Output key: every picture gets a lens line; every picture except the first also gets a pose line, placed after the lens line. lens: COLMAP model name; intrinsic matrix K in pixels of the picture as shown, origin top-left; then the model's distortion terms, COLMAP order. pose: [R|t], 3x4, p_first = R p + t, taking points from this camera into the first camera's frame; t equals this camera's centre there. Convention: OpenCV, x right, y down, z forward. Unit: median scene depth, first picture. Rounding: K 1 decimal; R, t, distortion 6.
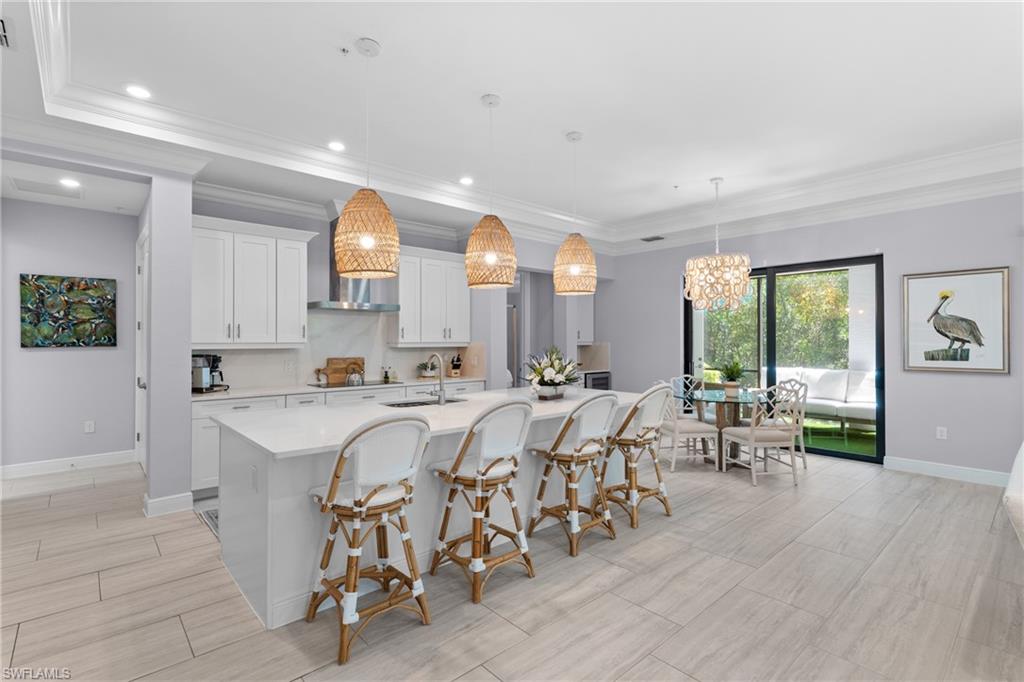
lens RADIAL K [[480.8, 0, 512.0], [0, 480.8, 341.0], [0, 0, 1]] dist [0.004780, 0.000099]
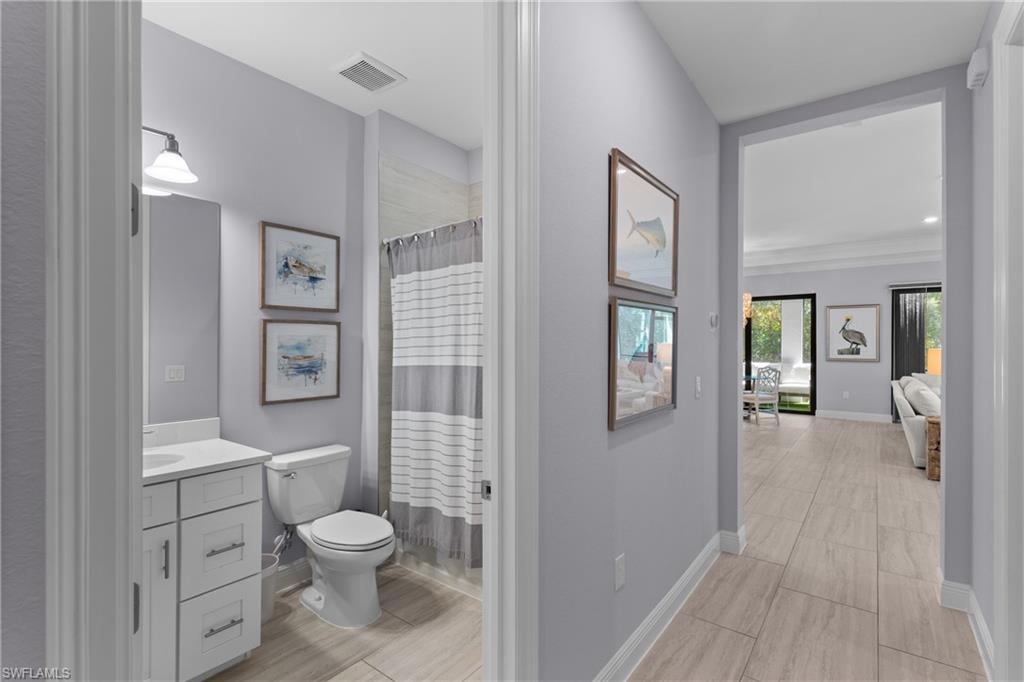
lens RADIAL K [[476.9, 0, 516.4], [0, 476.9, 346.0], [0, 0, 1]] dist [0.002498, -0.000104]
pose [[0.980361, 0.000371, 0.197209, -0.665231], [-0.000838, 0.999997, 0.002284, 0.005109], [-0.197208, -0.002404, 0.980359, -0.501881]]
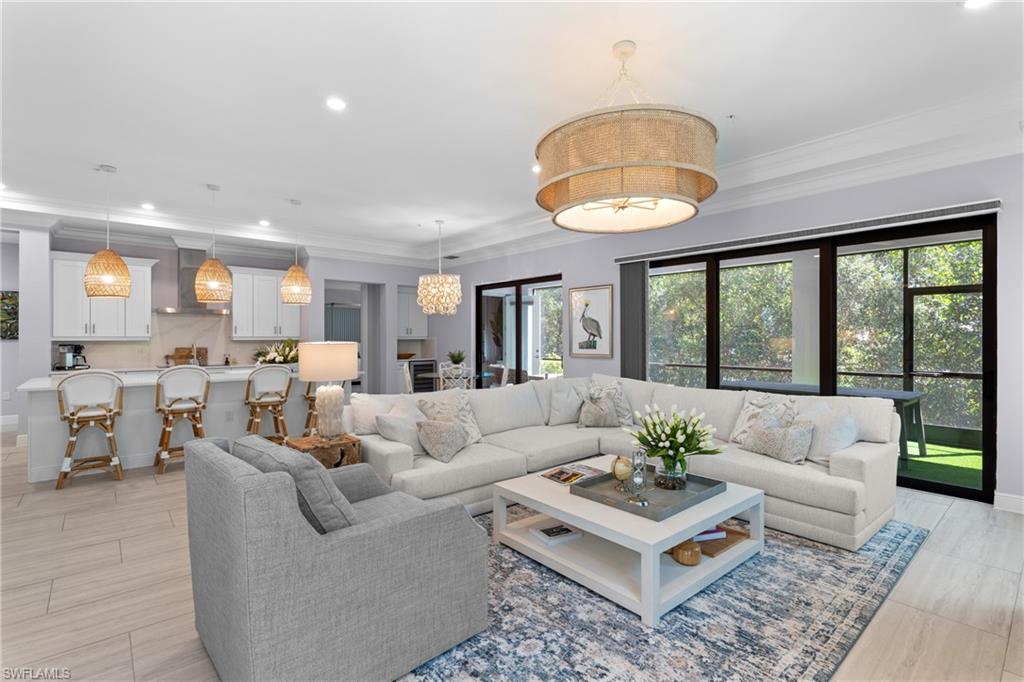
lens RADIAL K [[480.8, 0, 512.0], [0, 480.8, 341.0], [0, 0, 1]] dist [0.004780, 0.000099]
pose [[0.999933, 0.000135, -0.011615, 0.679525], [-0.000088, 0.999992, 0.004002, 0.011295], [0.011616, -0.004001, 0.999925, -0.434371]]
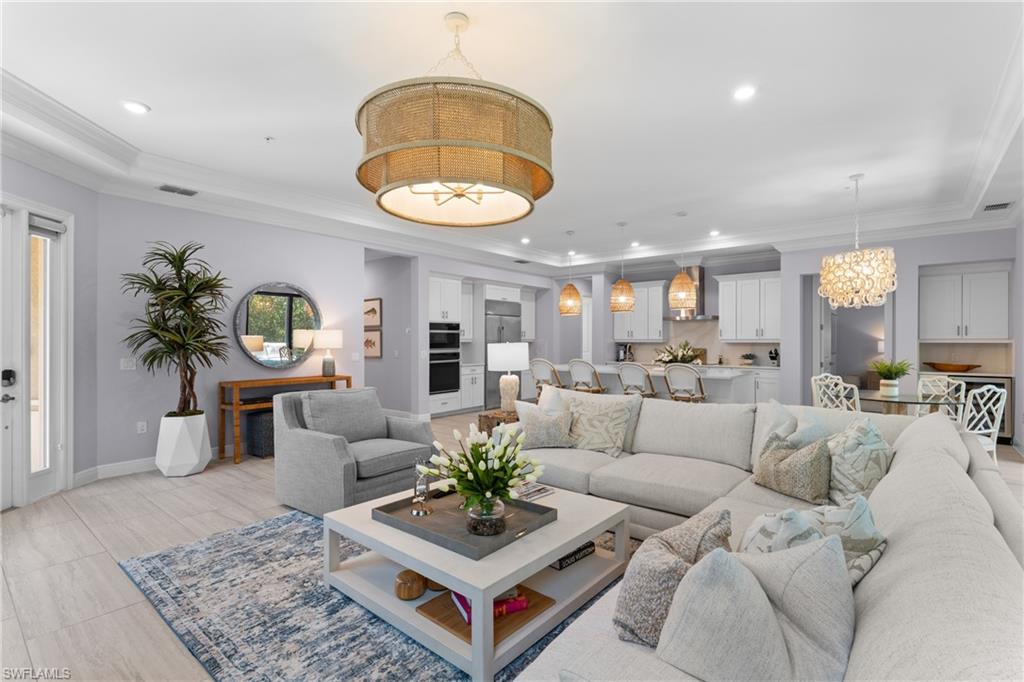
lens RADIAL K [[475.3, 0, 510.9], [0, 475.3, 338.4], [0, 0, 1]] dist [-0.000635, -0.000123]
pose [[0.150103, -0.004835, -0.988659, 1.355324], [-0.004342, 0.999975, -0.005549, 0.013482], [0.988661, 0.005126, 0.150078, 0.142938]]
